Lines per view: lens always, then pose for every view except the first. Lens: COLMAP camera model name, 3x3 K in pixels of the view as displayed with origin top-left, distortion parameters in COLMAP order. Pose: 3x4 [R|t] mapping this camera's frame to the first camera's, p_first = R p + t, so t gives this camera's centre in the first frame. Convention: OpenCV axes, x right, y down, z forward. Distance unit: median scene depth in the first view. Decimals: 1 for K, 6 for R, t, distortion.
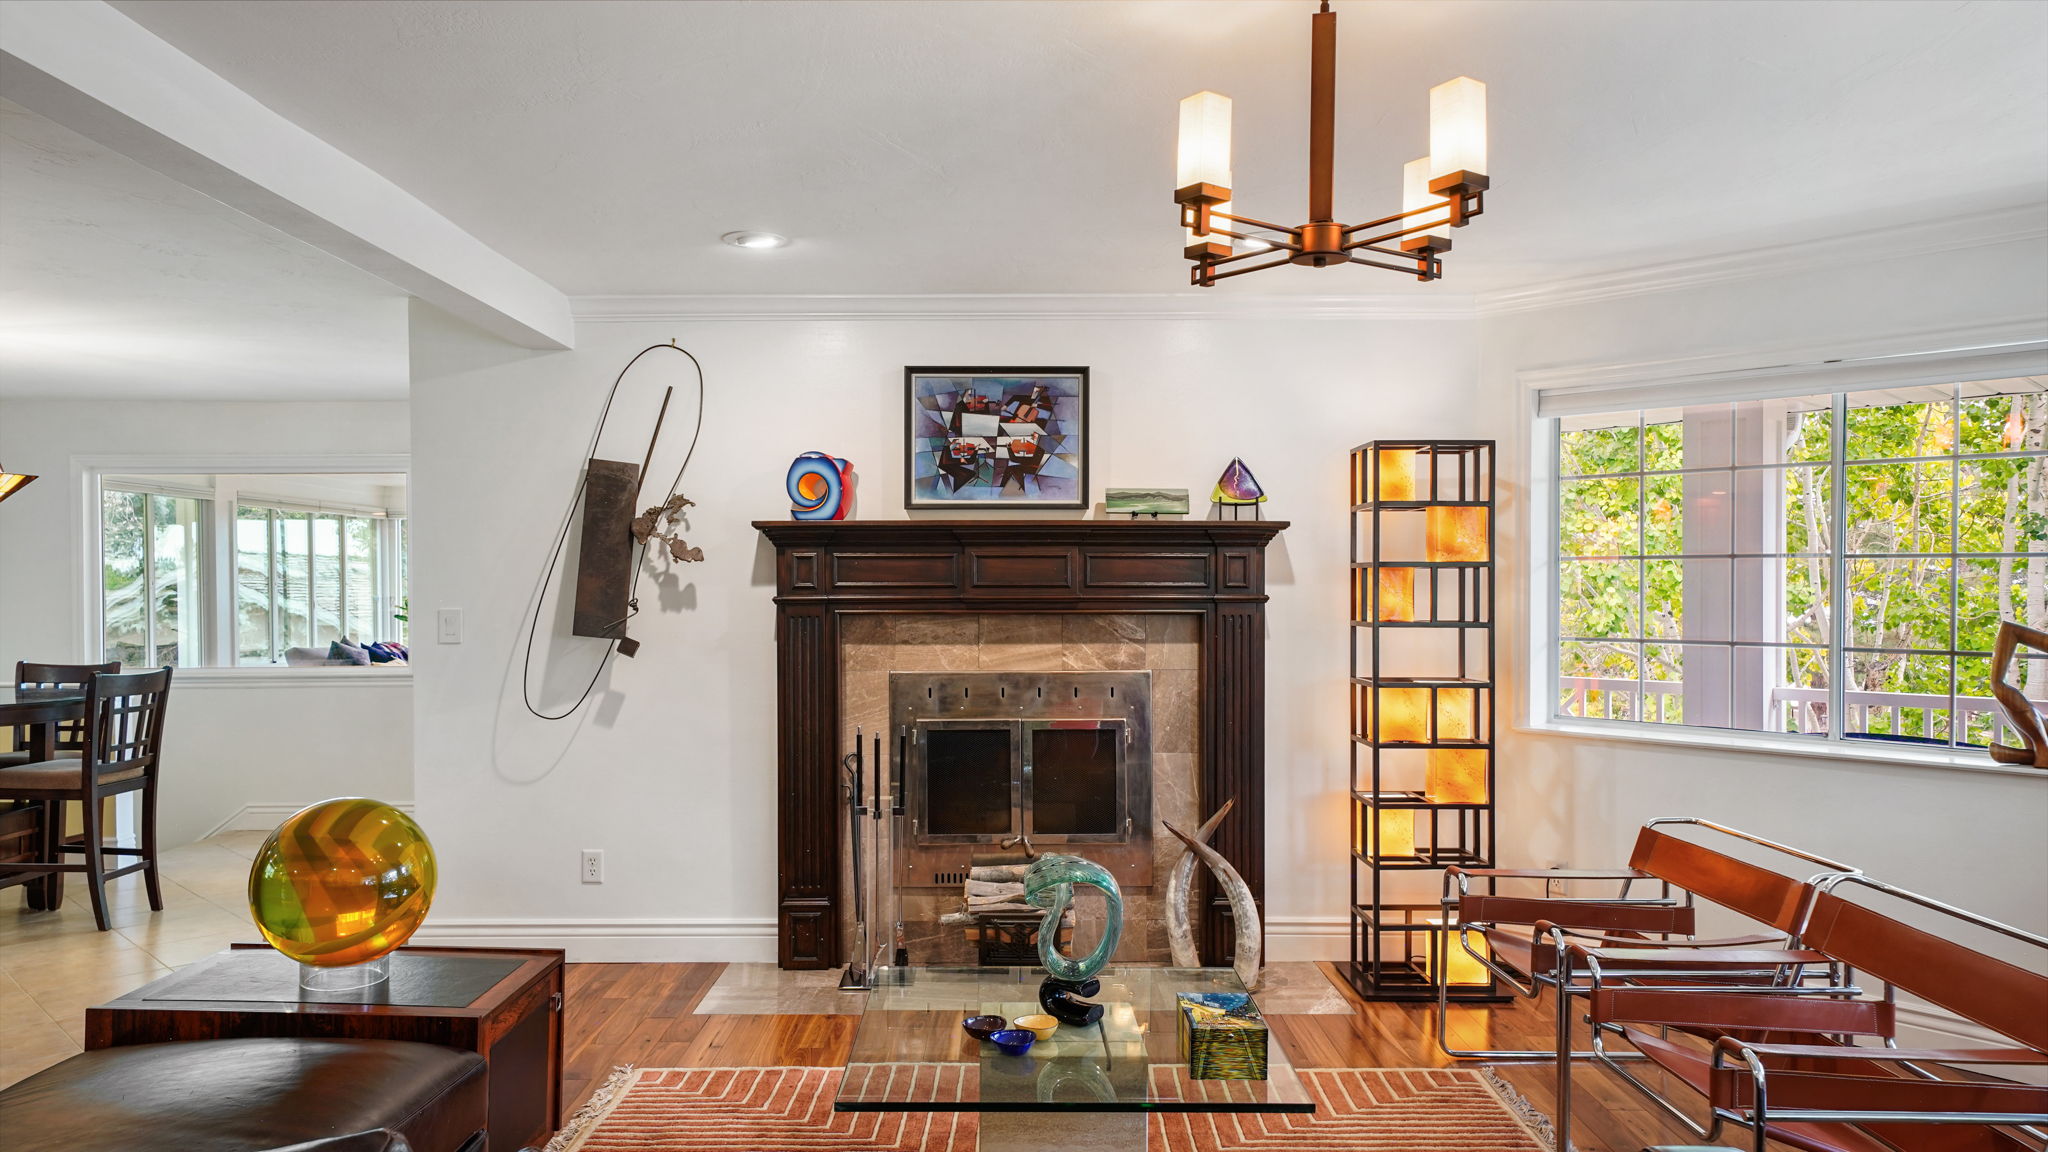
lens RADIAL K [[1363.4, 0, 1023.5], [0, 1363.4, 614.2], [0, 0, 1]] dist [0.003586, -0.000259]
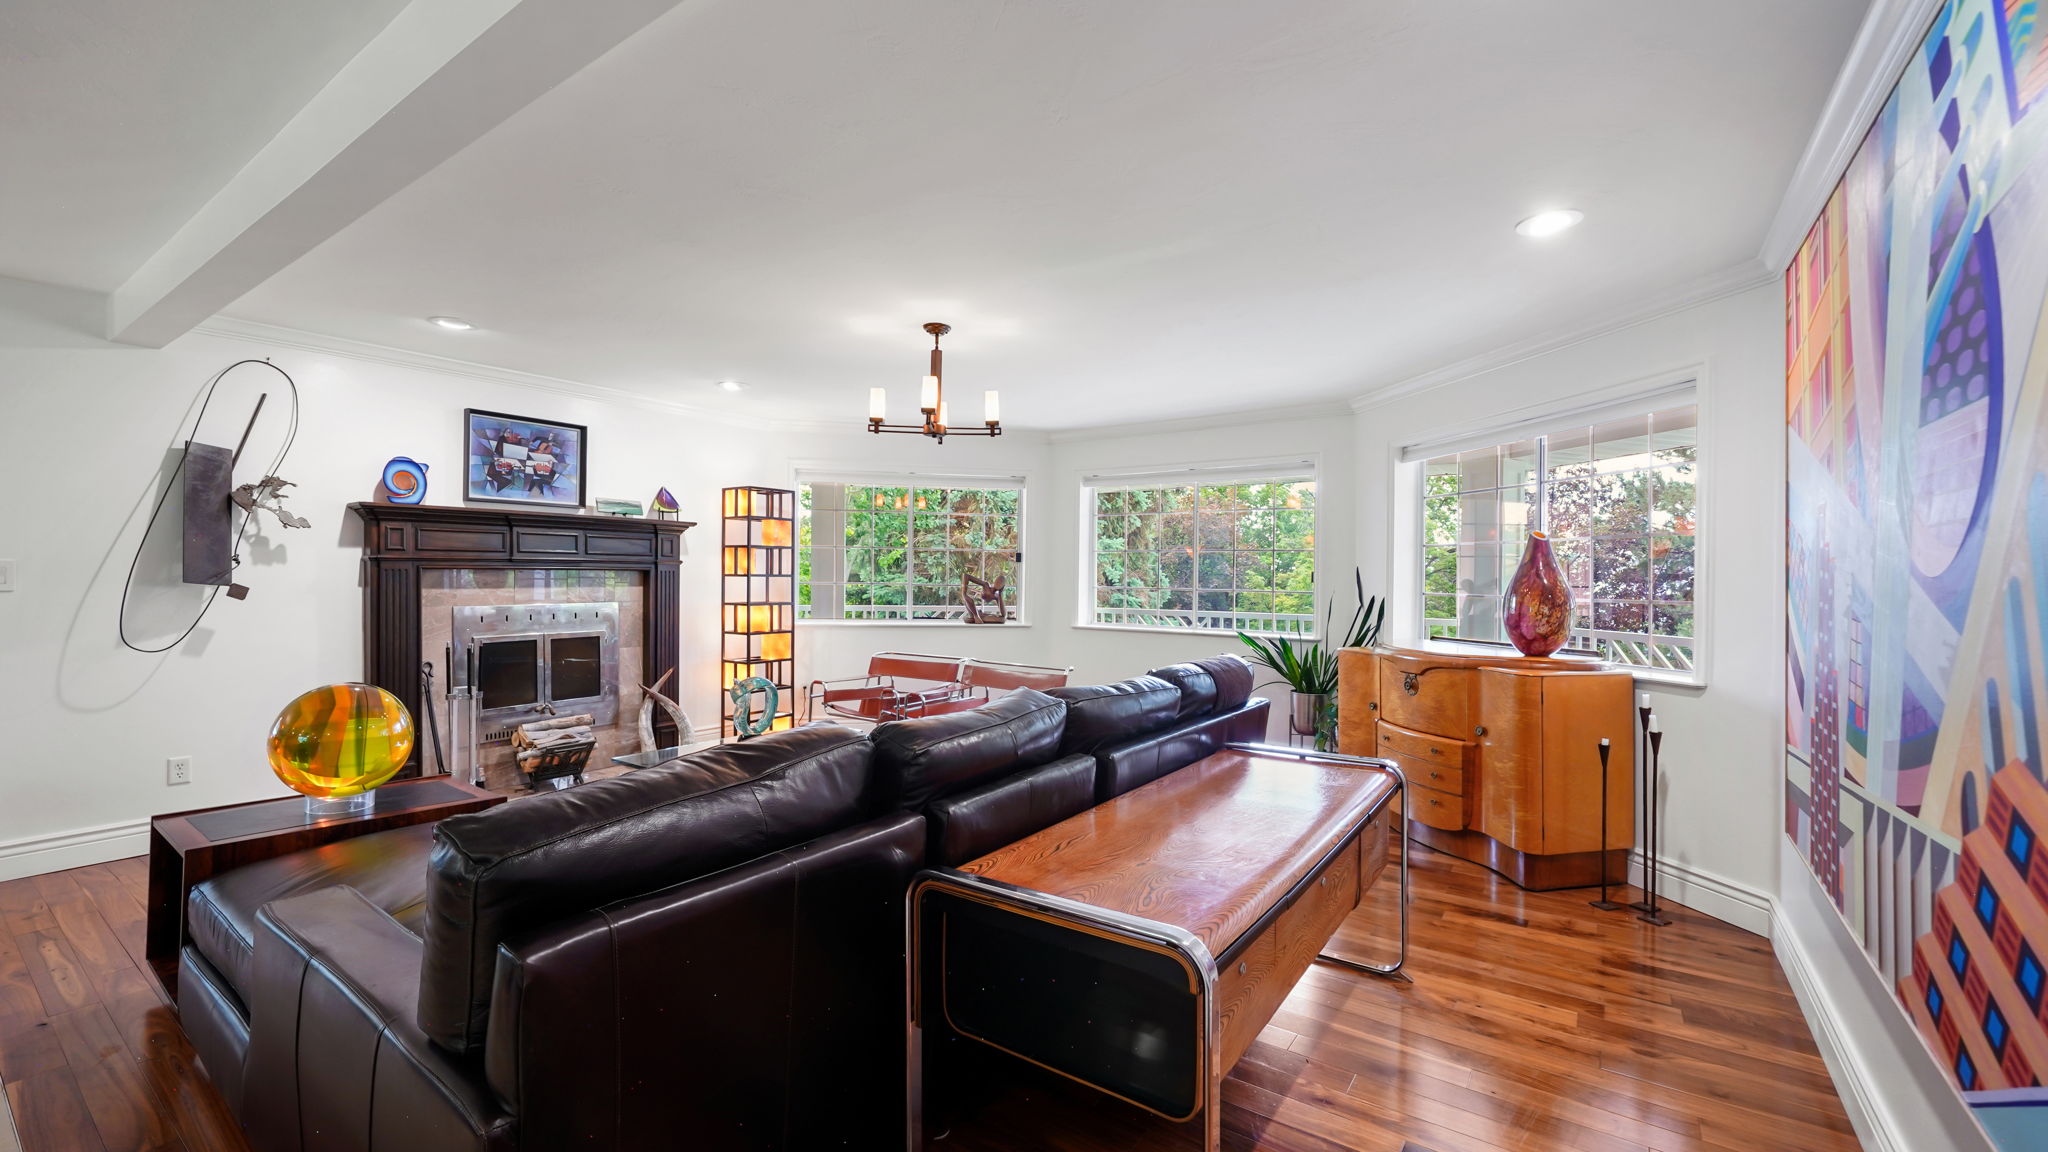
lens RADIAL K [[820.4, 0, 1024.3], [0, 820.4, 596.0], [0, 0, 1]] dist [0.000408, 0.000033]
pose [[0.567790, -0.018214, 0.822972, -0.492658], [0.006091, 0.999821, 0.017926, 0.018069], [-0.823151, -0.005166, 0.567800, -0.047342]]
